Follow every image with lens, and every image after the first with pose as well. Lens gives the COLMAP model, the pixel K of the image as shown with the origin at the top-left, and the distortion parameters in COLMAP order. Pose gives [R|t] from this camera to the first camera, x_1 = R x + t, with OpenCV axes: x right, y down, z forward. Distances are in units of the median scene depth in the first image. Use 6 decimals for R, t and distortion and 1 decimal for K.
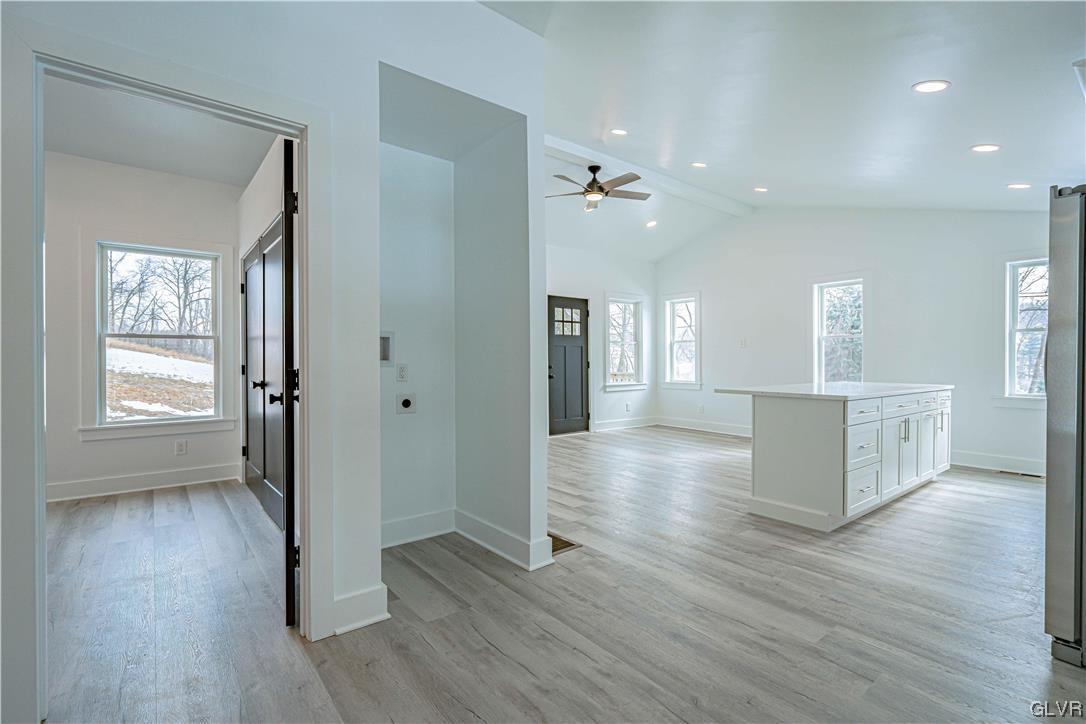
lens RADIAL K [[490.1, 0, 538.0], [0, 490.1, 362.7], [0, 0, 1]] dist [0.003682, -0.001021]
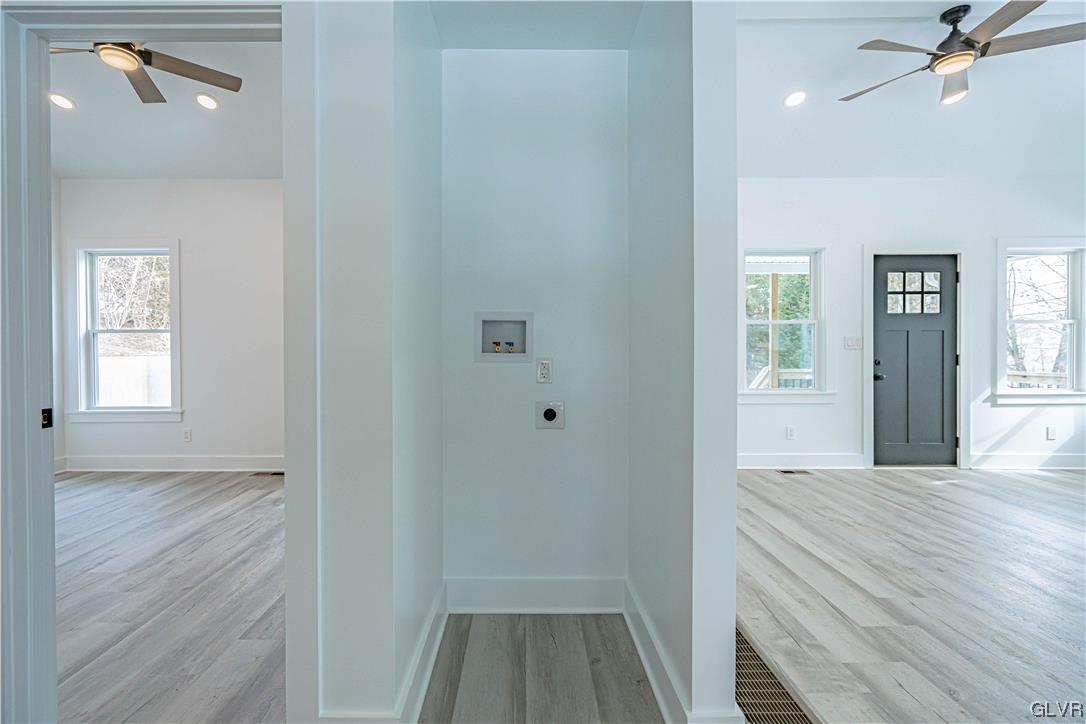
lens RADIAL K [[490.1, 0, 525.6], [0, 490.1, 361.9], [0, 0, 1]] dist [0.003682, -0.001021]
pose [[0.788443, 0.010774, -0.615013, 0.058453], [-0.001875, 0.999884, 0.015112, -0.001452], [0.615105, -0.010762, 0.788372, 0.183792]]
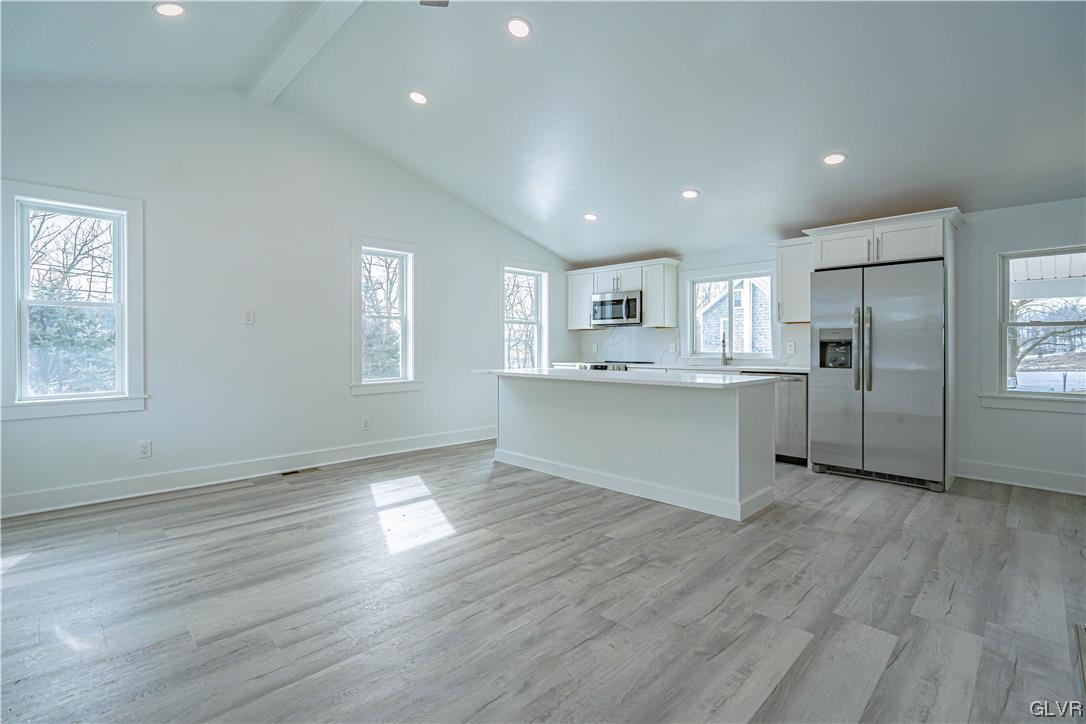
lens RADIAL K [[490.1, 0, 549.0], [0, 490.1, 346.3], [0, 0, 1]] dist [0.003682, -0.001021]
pose [[-0.119309, 0.002530, 0.992854, -0.202723], [0.005198, 0.999985, -0.001923, -0.002849], [-0.992844, 0.004931, -0.119320, 0.741792]]
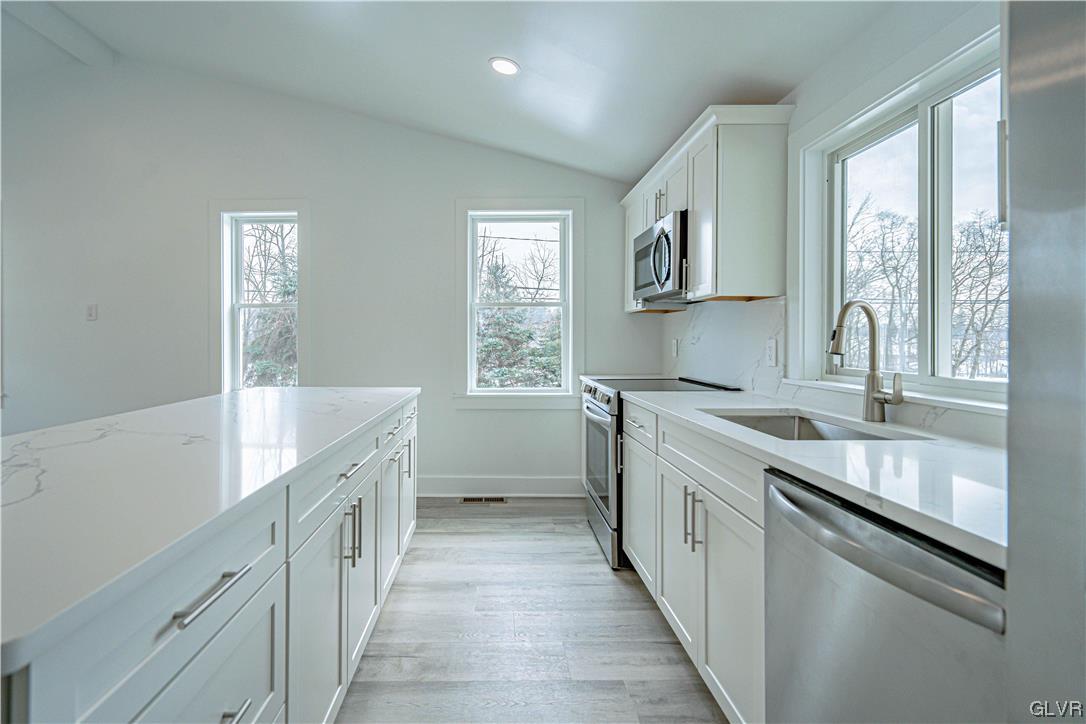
lens RADIAL K [[514.5, 0, 490.7], [0, 514.5, 341.5], [0, 0, 1]] dist [-0.005376, 0.001618]
pose [[0.623957, -0.001727, 0.781457, -0.154778], [0.002192, 0.999997, 0.000460, -0.003426], [-0.781456, 0.001426, 0.623959, 0.701974]]
